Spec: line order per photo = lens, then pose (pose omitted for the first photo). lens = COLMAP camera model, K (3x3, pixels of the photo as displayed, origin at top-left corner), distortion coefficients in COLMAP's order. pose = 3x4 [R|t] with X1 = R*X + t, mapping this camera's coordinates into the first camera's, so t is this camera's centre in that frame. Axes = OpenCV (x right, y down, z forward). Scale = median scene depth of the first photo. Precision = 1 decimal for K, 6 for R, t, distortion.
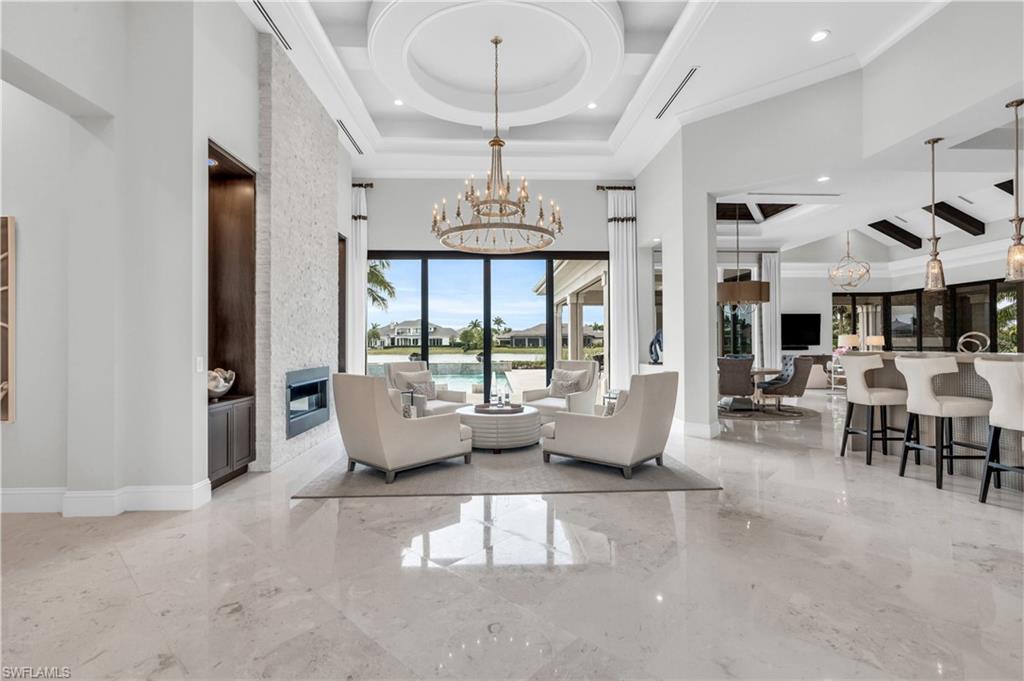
lens RADIAL K [[467.3, 0, 518.8], [0, 467.3, 338.1], [0, 0, 1]] dist [-0.005801, 0.001867]
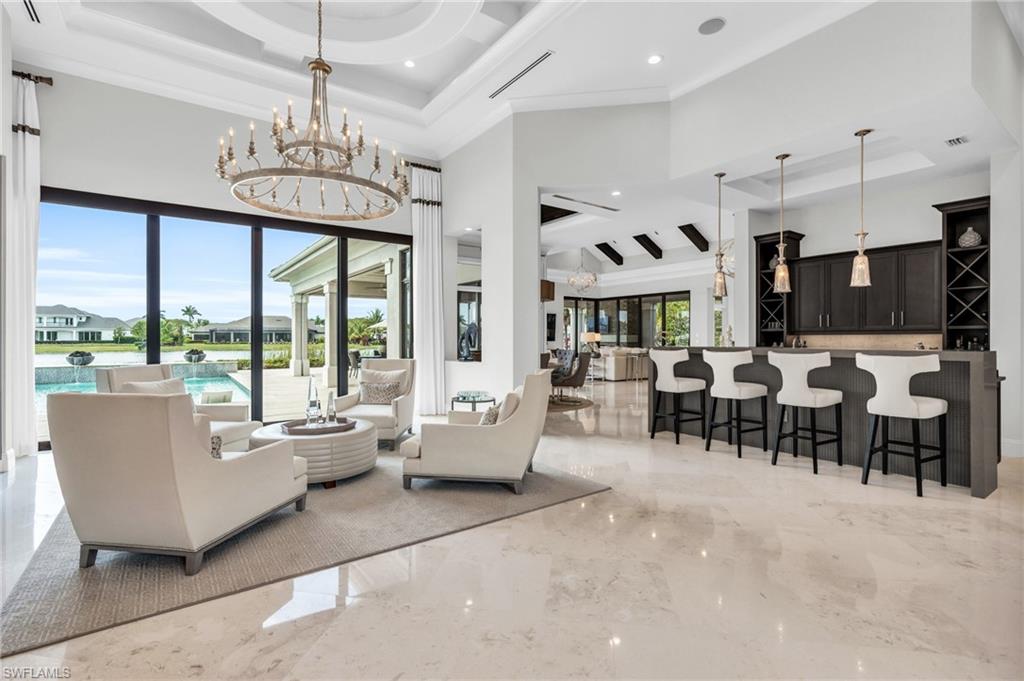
lens RADIAL K [[467.3, 0, 513.9], [0, 467.3, 338.8], [0, 0, 1]] dist [-0.005801, 0.001867]
pose [[0.839298, 0.002749, 0.543665, -0.153636], [-0.008740, 0.999926, 0.008436, 0.002139], [-0.543602, -0.011832, 0.839260, 0.169680]]
